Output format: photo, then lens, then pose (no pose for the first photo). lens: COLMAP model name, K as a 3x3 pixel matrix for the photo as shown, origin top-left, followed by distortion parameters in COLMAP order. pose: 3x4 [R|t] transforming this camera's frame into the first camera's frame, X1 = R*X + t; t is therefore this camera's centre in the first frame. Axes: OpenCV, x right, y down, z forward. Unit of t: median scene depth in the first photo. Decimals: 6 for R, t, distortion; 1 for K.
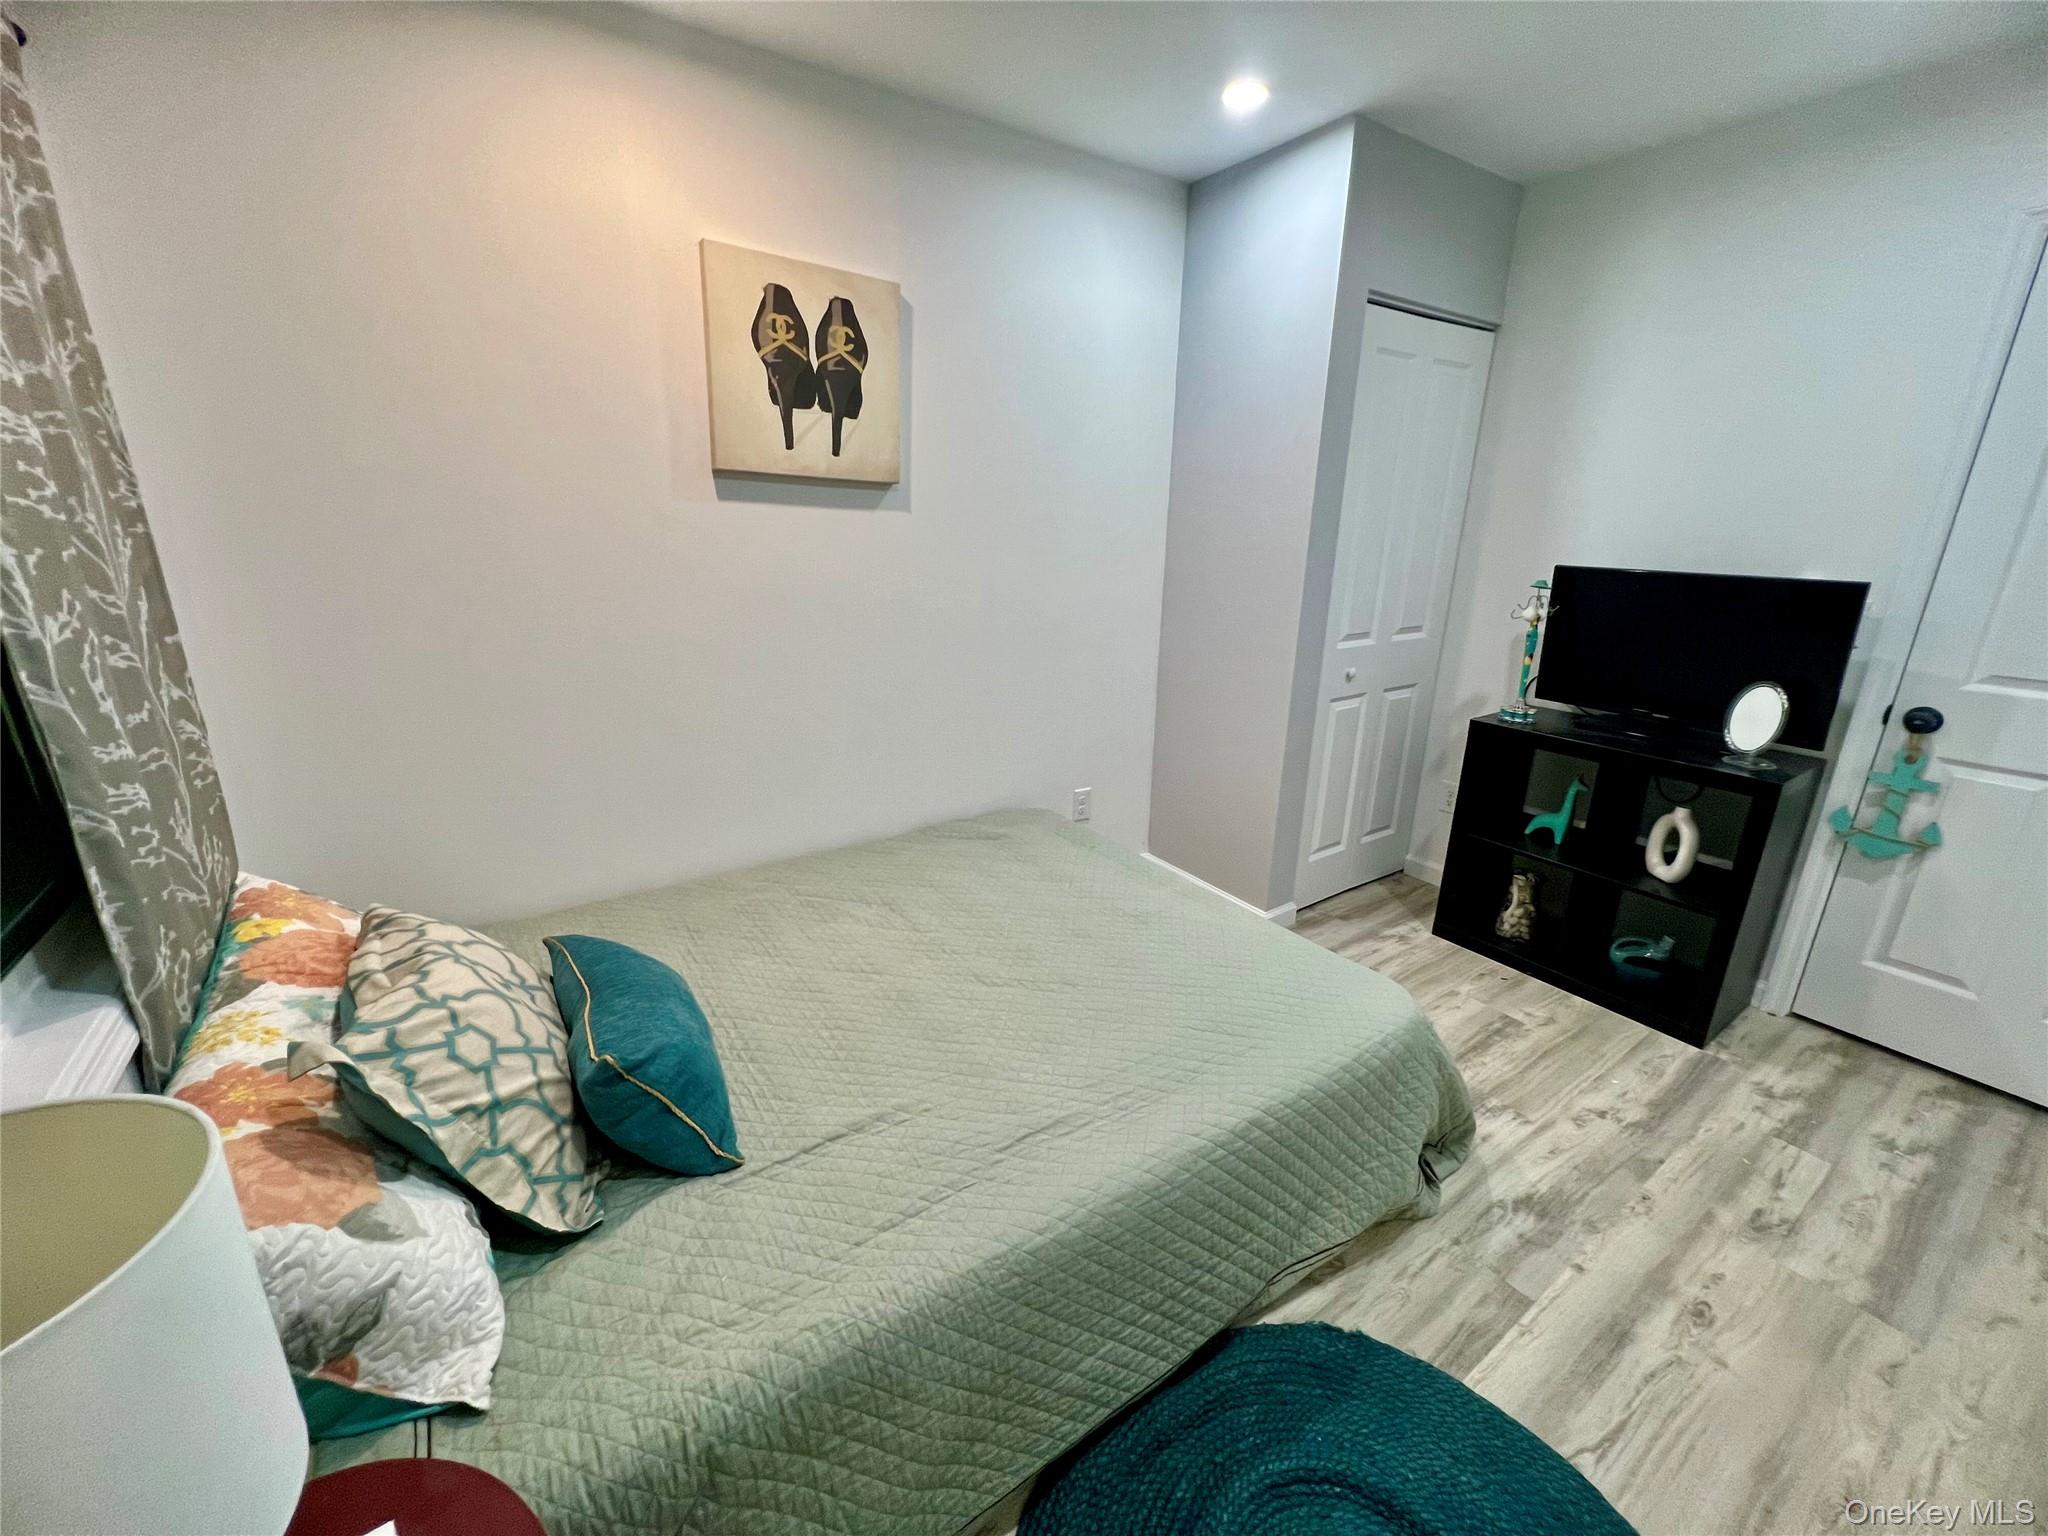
lens RADIAL K [[818.2, 0, 1015.0], [0, 818.2, 763.5], [0, 0, 1]] dist [0.000602, 0.000081]
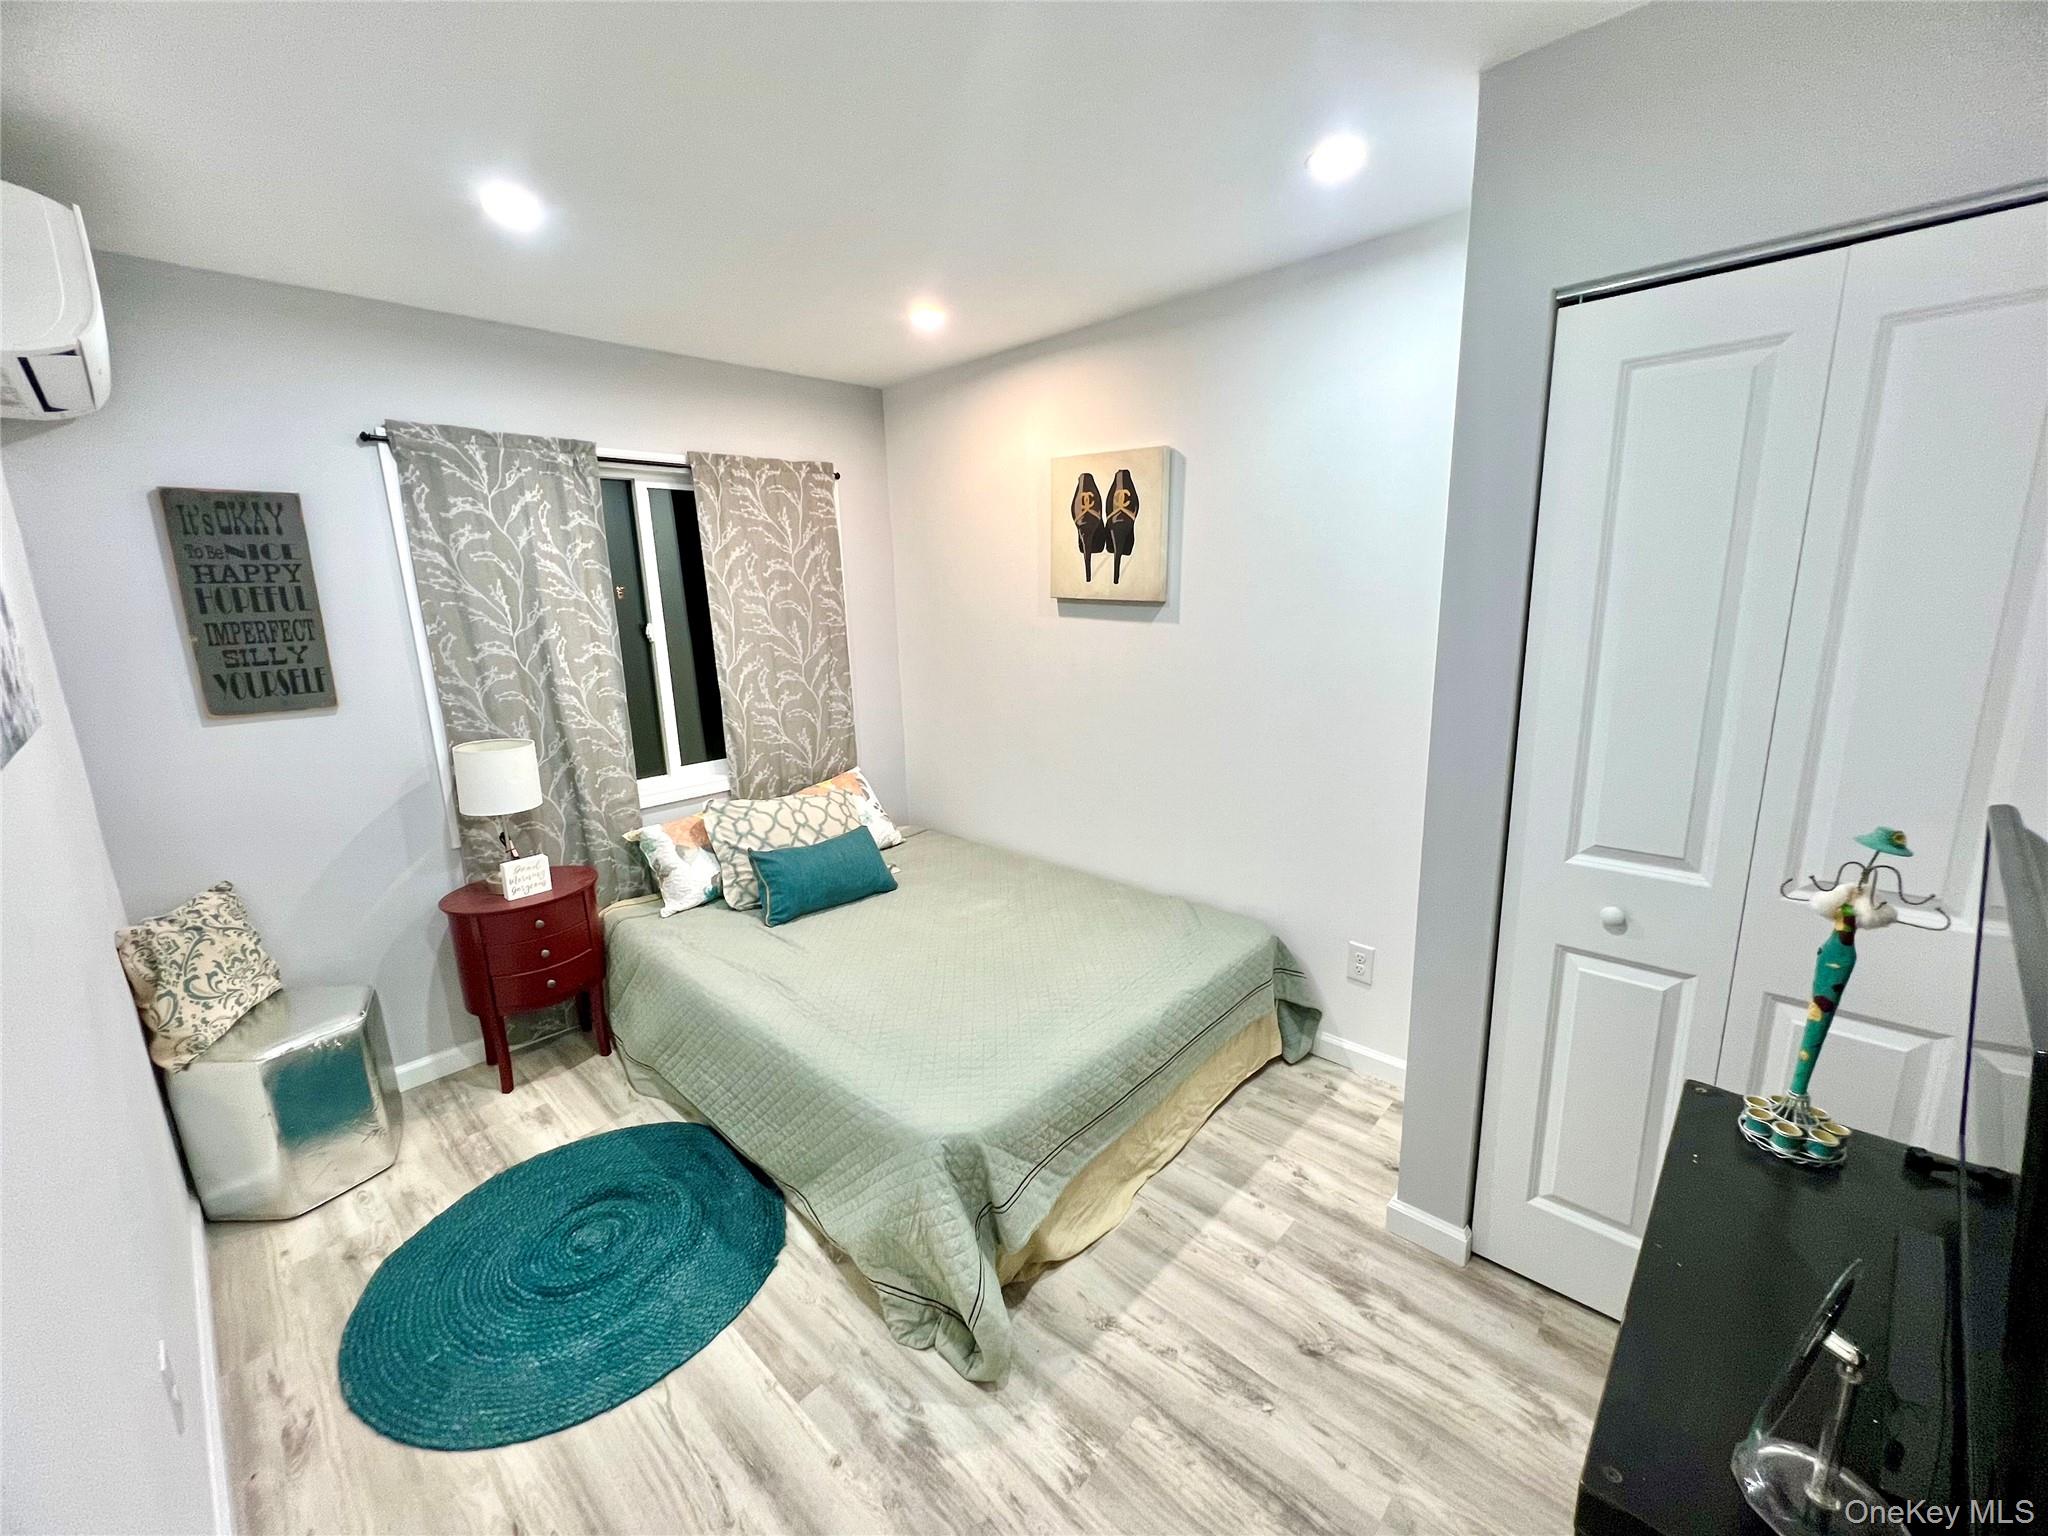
lens RADIAL K [[826.8, 0, 1019.6], [0, 826.8, 765.2], [0, 0, 1]] dist [-0.001973, 0.000542]
pose [[0.204630, 0.188944, -0.960430, 1.166665], [-0.256507, 0.957255, 0.133668, -0.248523], [0.944632, 0.219005, 0.244349, 0.628187]]
